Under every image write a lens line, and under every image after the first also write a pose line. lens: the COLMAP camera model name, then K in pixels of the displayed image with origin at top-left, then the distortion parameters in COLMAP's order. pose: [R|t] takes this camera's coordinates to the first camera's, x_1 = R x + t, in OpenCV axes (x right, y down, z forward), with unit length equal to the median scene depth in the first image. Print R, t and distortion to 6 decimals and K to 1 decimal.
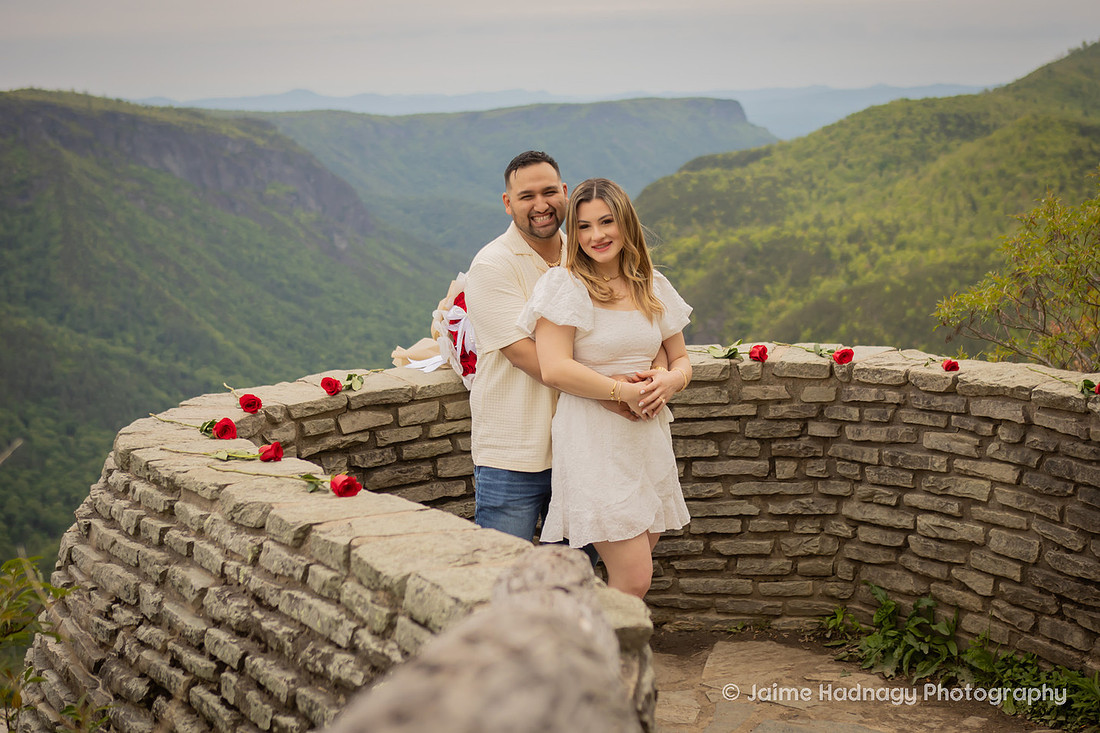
lens RADIAL K [[1768.9, 0, 603.8], [0, 1768.9, 264.6], [0, 0, 1]] dist [-0.023463, 0.082573]
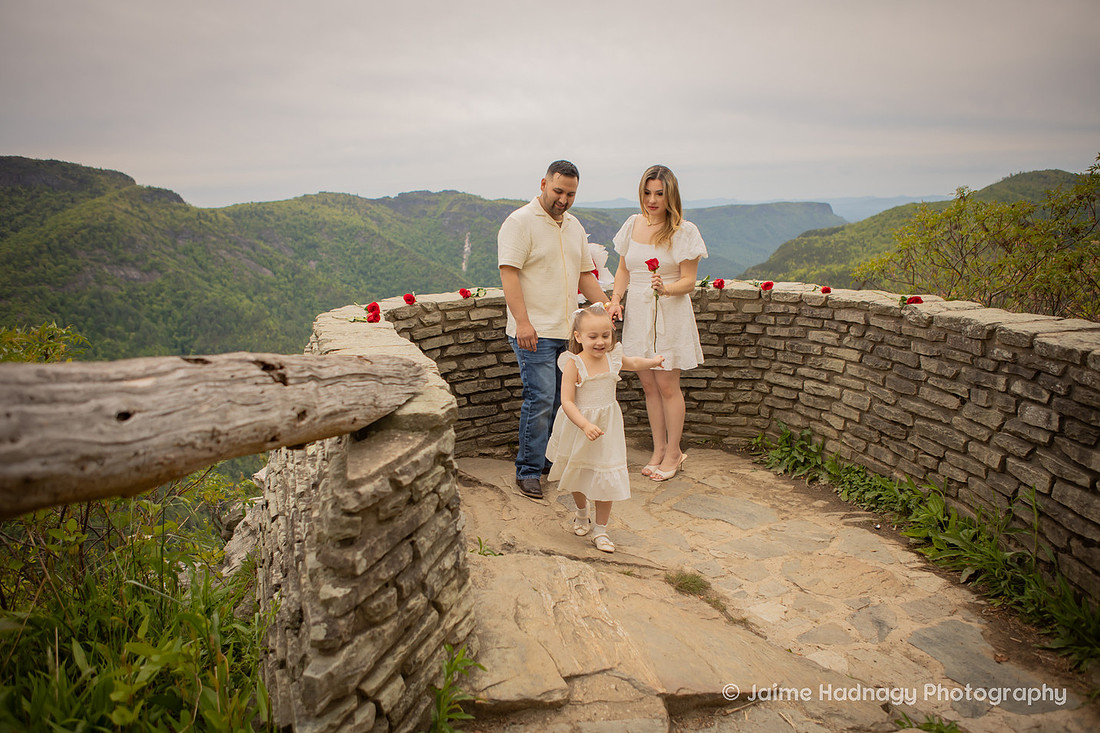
lens RADIAL K [[808.4, 0, 551.0], [0, 808.4, 364.1], [0, 0, 1]] dist [-0.104762, 0.091428]
pose [[0.967853, 0.041341, -0.248095, 0.130587], [-0.015140, 0.994187, 0.106602, 0.048292], [0.251060, -0.099419, 0.962852, 0.208642]]
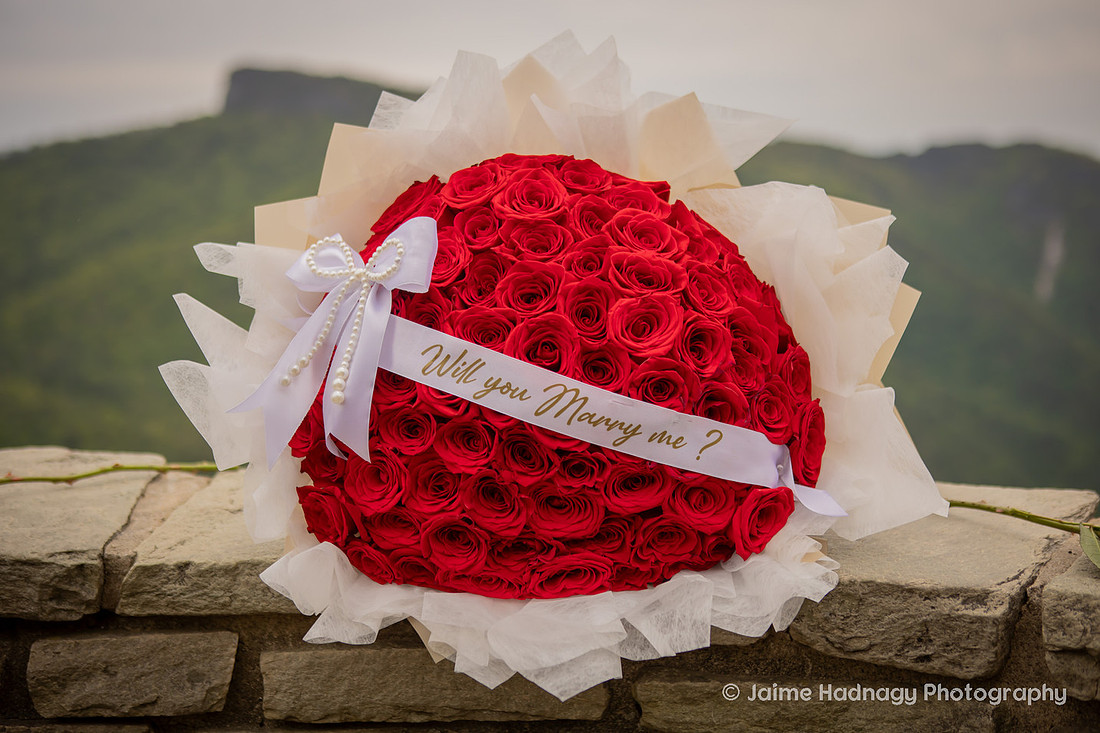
lens RADIAL K [[1554.5, 0, 552.0], [0, 1554.5, 365.7], [0, 0, 1]] dist [-0.001771, -0.005593]
pose [[0.784024, 0.092484, -0.613802, 0.061861], [-0.070246, 0.995706, 0.060300, 0.026202], [0.616743, -0.004160, 0.787154, 0.854647]]
